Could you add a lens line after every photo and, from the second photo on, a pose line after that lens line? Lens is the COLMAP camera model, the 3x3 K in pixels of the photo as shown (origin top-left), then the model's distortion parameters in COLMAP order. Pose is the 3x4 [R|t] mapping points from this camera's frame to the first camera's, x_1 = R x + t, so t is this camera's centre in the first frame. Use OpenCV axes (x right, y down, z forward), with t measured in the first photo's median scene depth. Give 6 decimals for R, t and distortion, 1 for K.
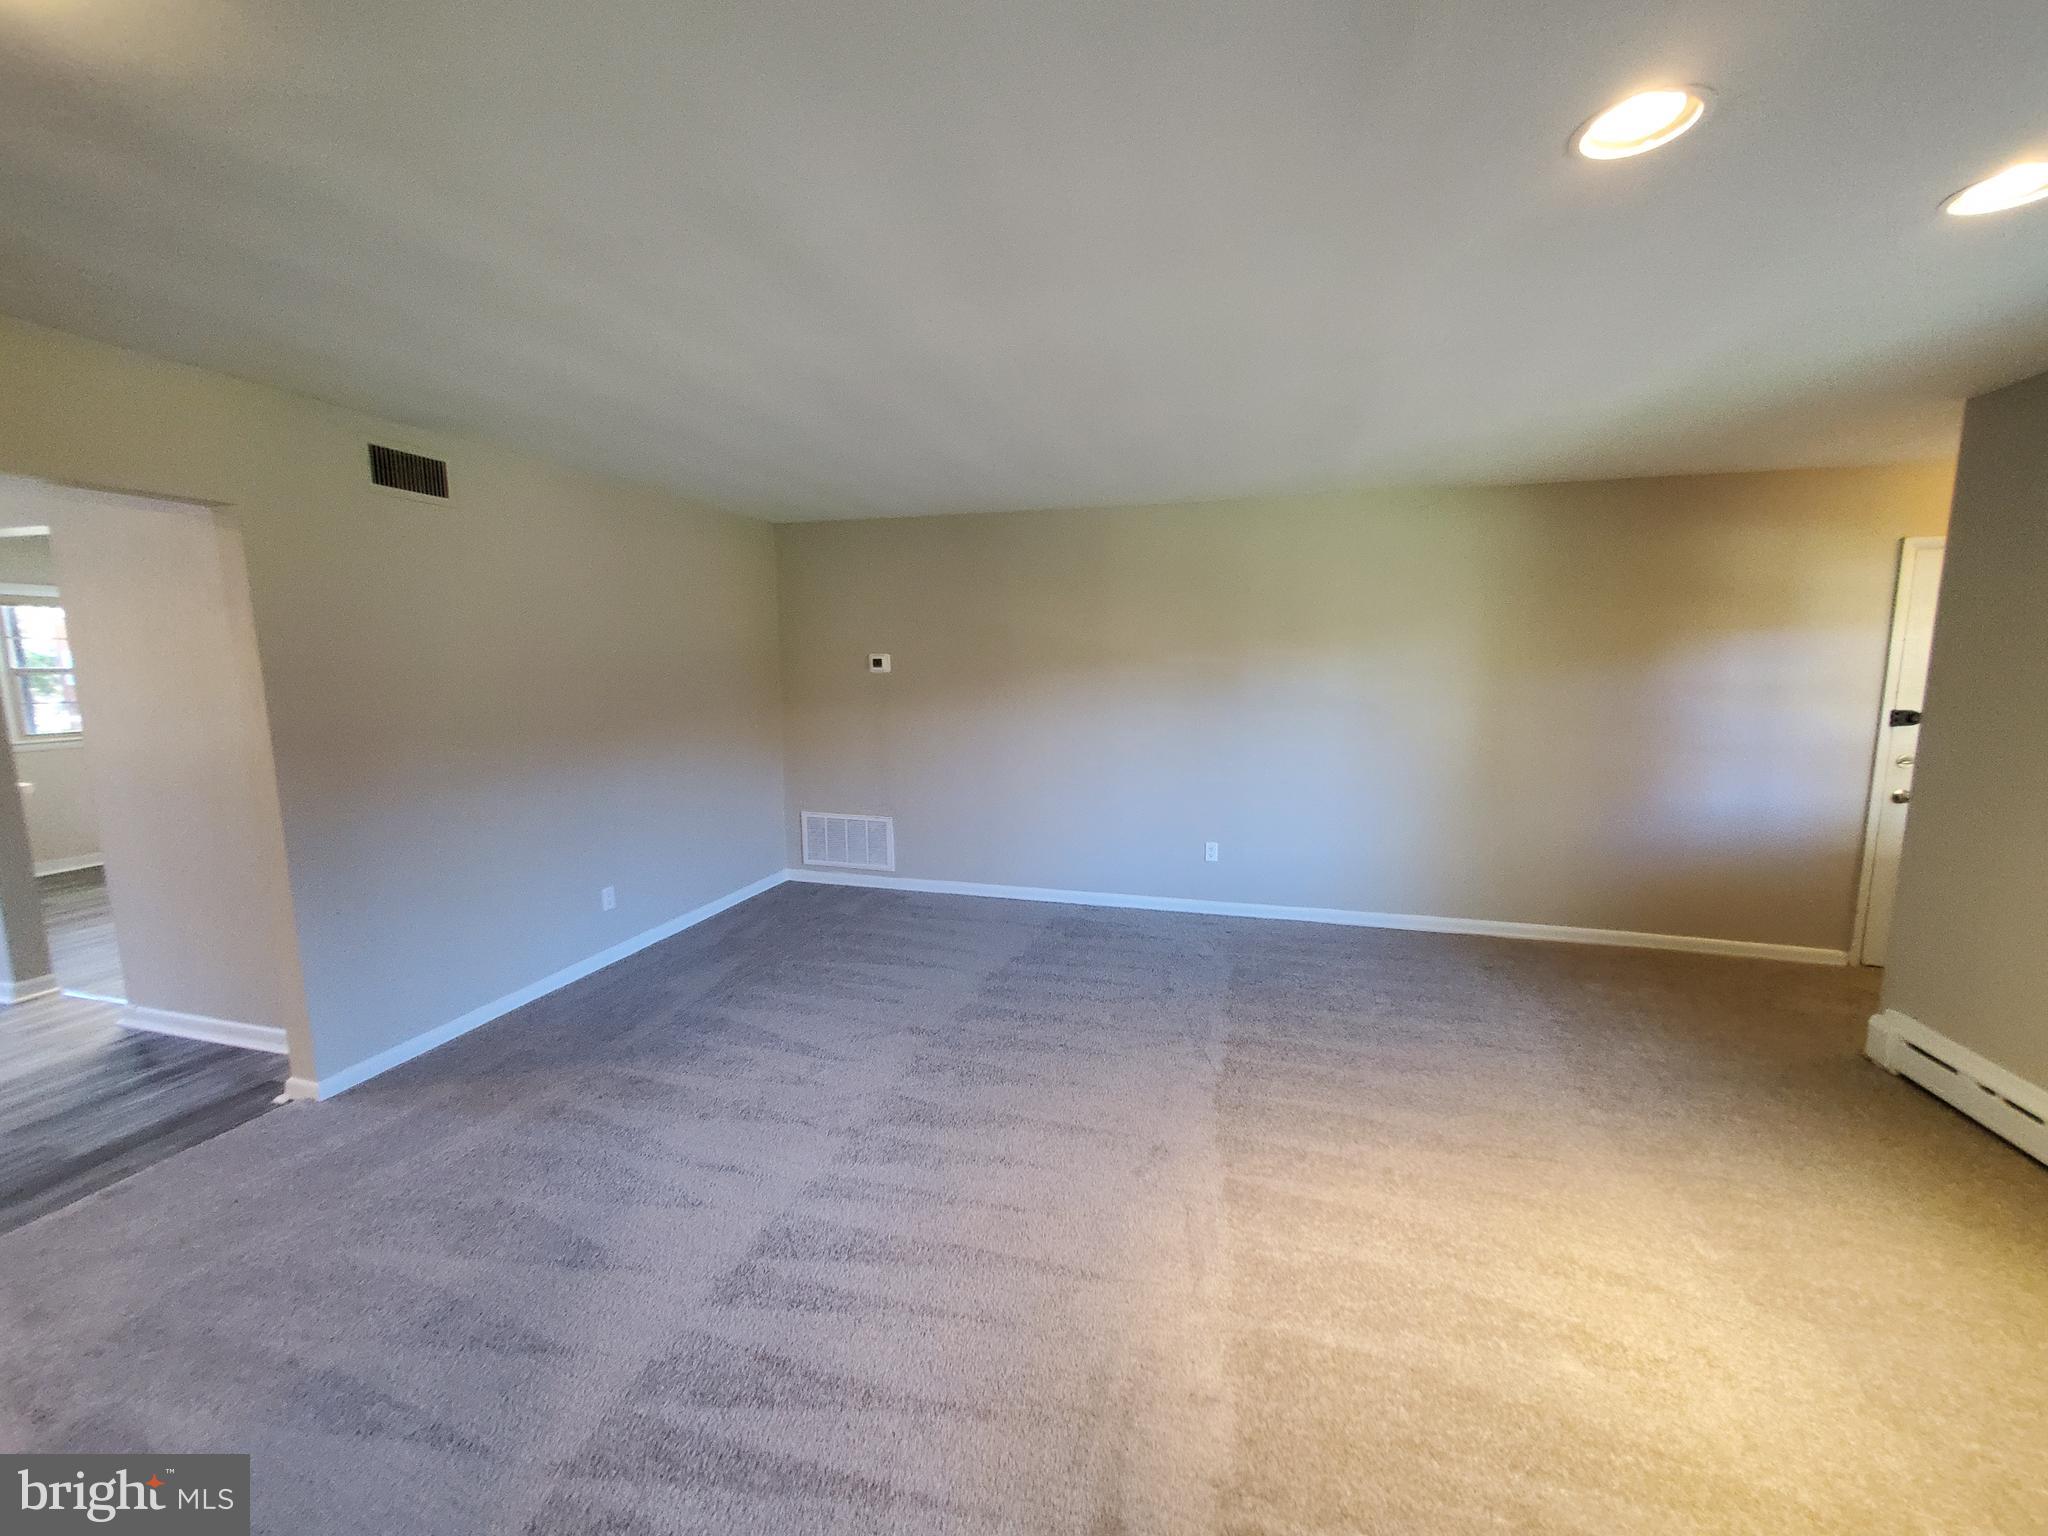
lens RADIAL K [[826.7, 0, 1027.0], [0, 826.7, 786.1], [0, 0, 1]] dist [0.000683, -0.000179]
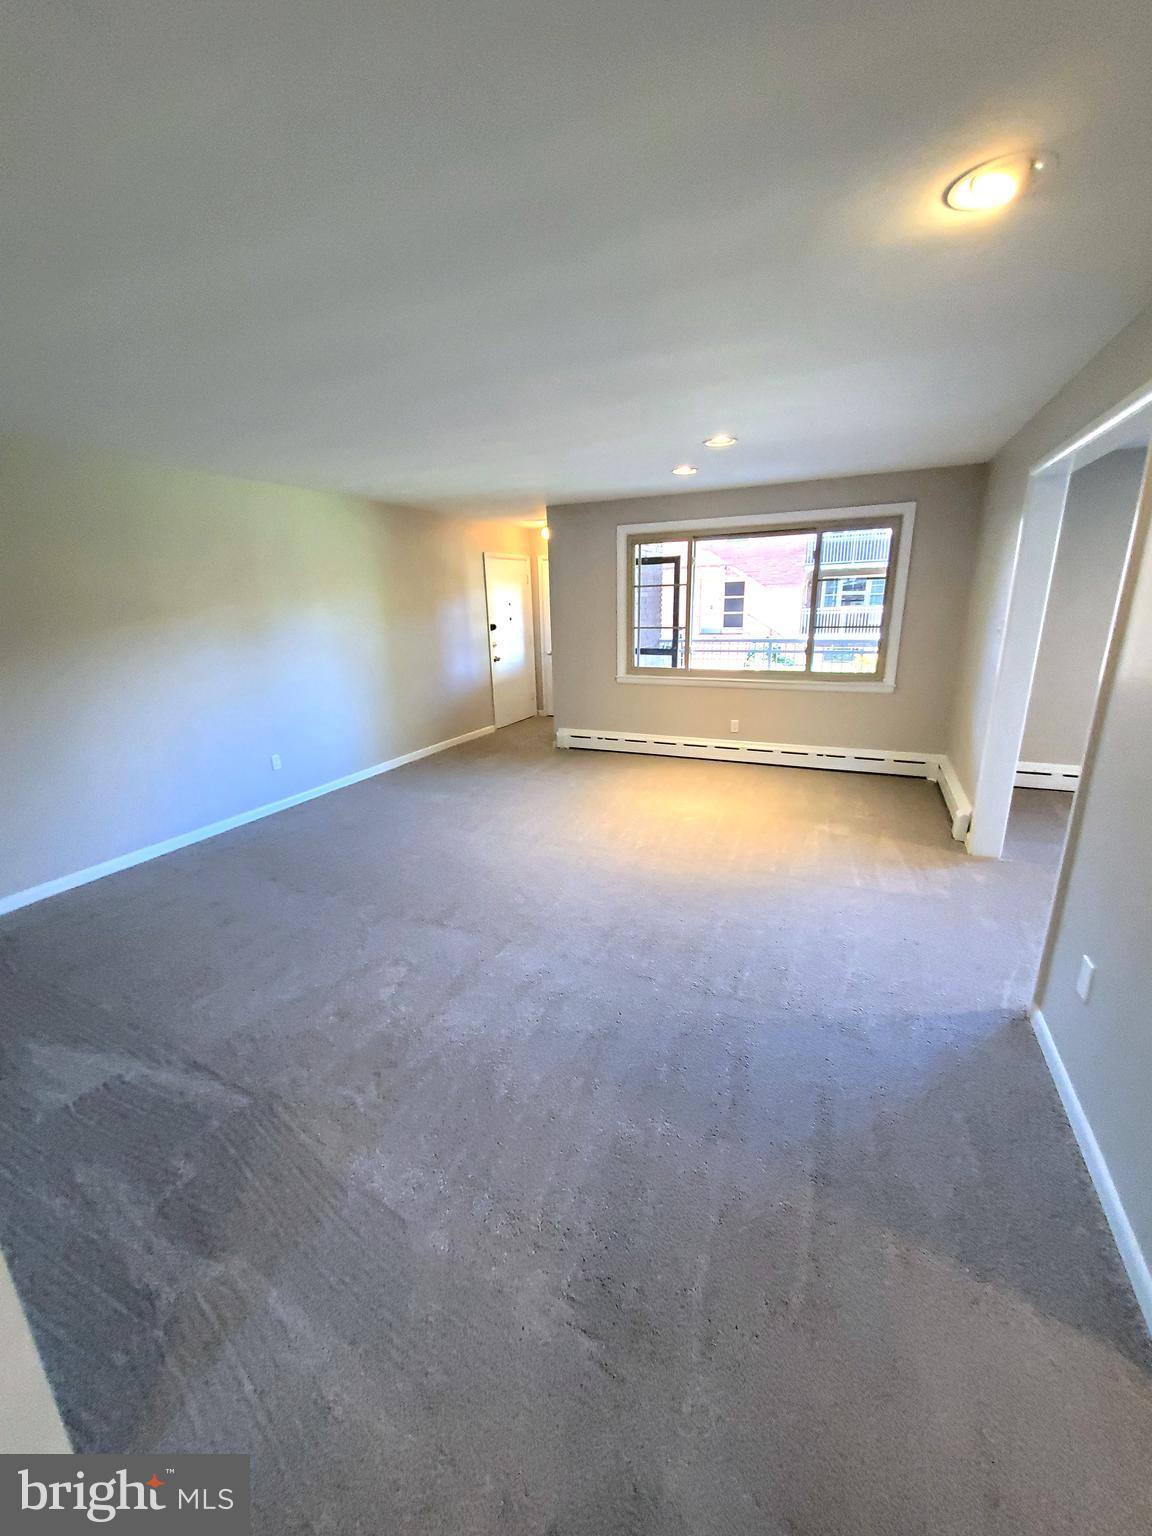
lens RADIAL K [[607.3, 0, 576.0], [0, 607.3, 768.0], [0, 0, 1]] dist [0.001956, 0.000090]
pose [[0.164350, -0.268248, 0.949227, -0.937834], [0.179894, 0.954325, 0.238542, -0.085298], [-0.969859, 0.131556, 0.205100, 0.525028]]
